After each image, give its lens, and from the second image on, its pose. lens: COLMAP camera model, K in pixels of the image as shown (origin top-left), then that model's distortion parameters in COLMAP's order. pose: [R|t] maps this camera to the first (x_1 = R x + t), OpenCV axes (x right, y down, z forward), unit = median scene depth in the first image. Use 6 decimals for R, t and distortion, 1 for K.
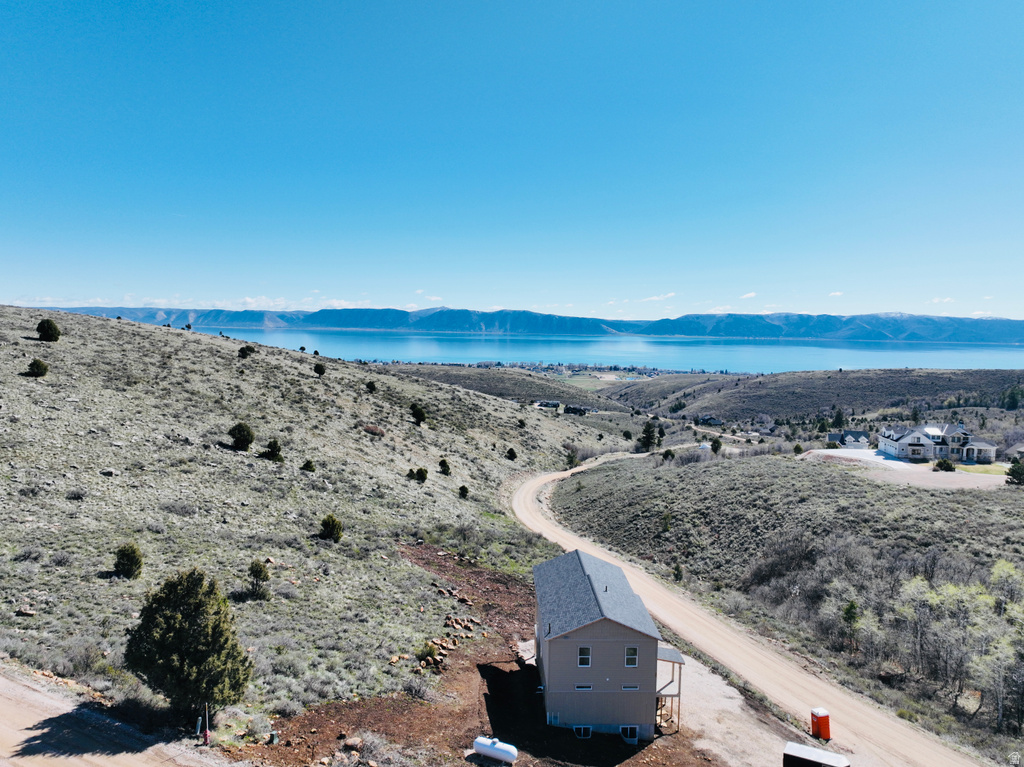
lens RADIAL K [[715.7, 0, 513.1], [0, 715.7, 387.6], [0, 0, 1]] dist [-0.003598, 0.016542]
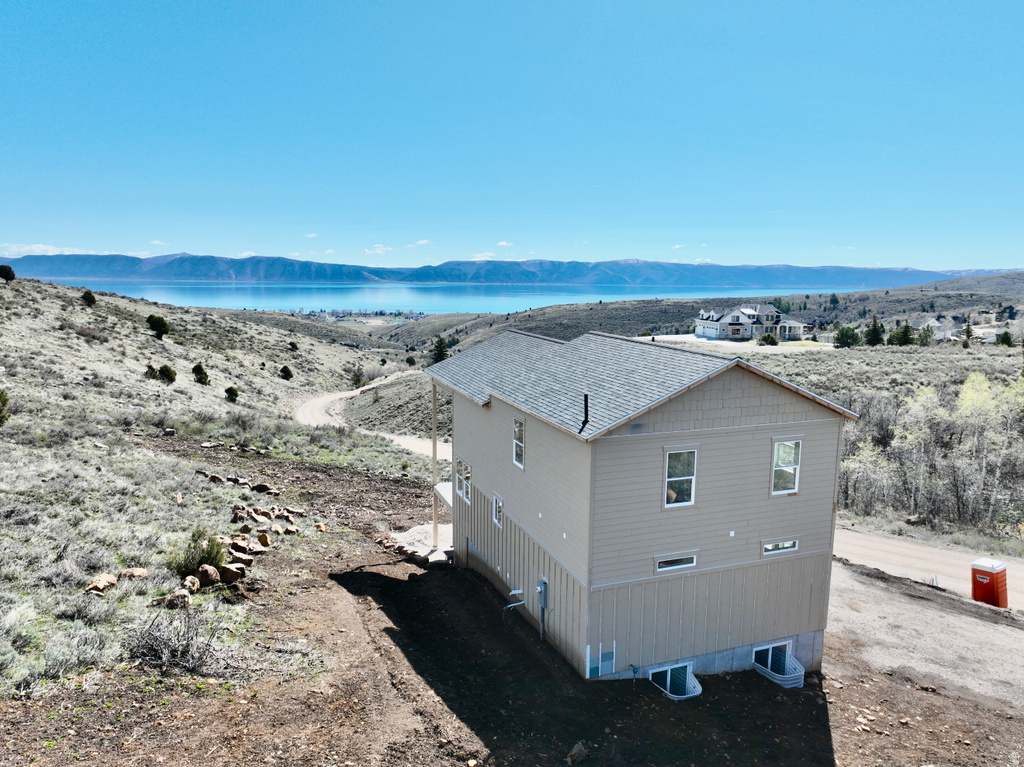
lens RADIAL K [[715.7, 0, 513.9], [0, 715.7, 387.1], [0, 0, 1]] dist [-0.003598, 0.016542]
pose [[0.946460, -0.055174, 0.318071, -0.033164], [0.032699, 0.996604, 0.075577, 0.108590], [-0.321160, -0.061130, 0.945050, 0.249342]]
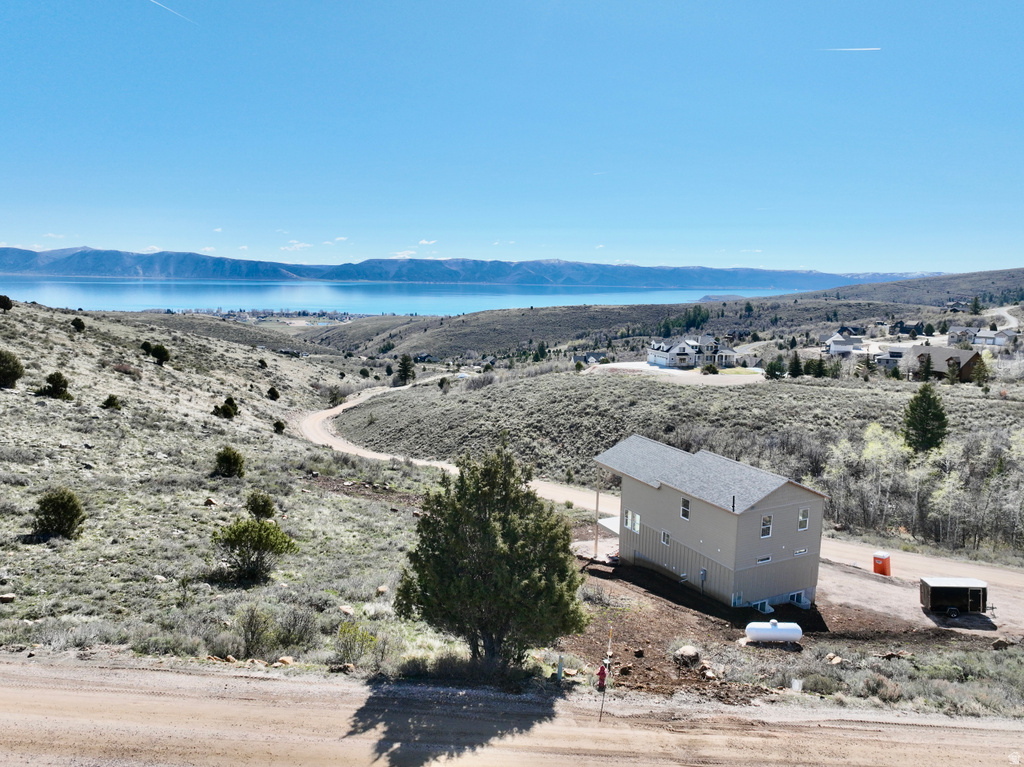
lens RADIAL K [[715.7, 0, 511.6], [0, 715.7, 392.3], [0, 0, 1]] dist [-0.003598, 0.016542]
pose [[0.907320, -0.066284, 0.415182, -0.203184], [0.032214, 0.995551, 0.088542, 0.041421], [-0.419204, -0.066962, 0.905419, 0.116652]]
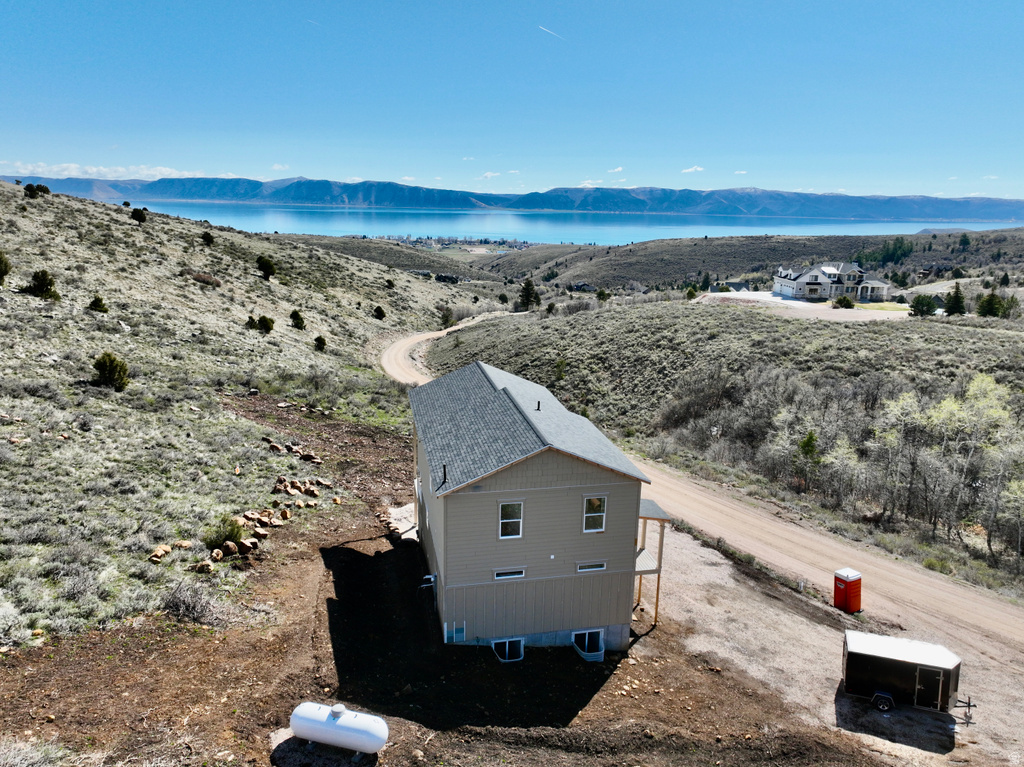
lens RADIAL K [[715.7, 0, 513.9], [0, 715.7, 384.6], [0, 0, 1]] dist [-0.003598, 0.016542]
pose [[0.983517, -0.038244, 0.176727, 0.003900], [0.008404, 0.985989, 0.166599, 0.067245], [-0.180622, -0.162367, 0.970058, 0.178974]]
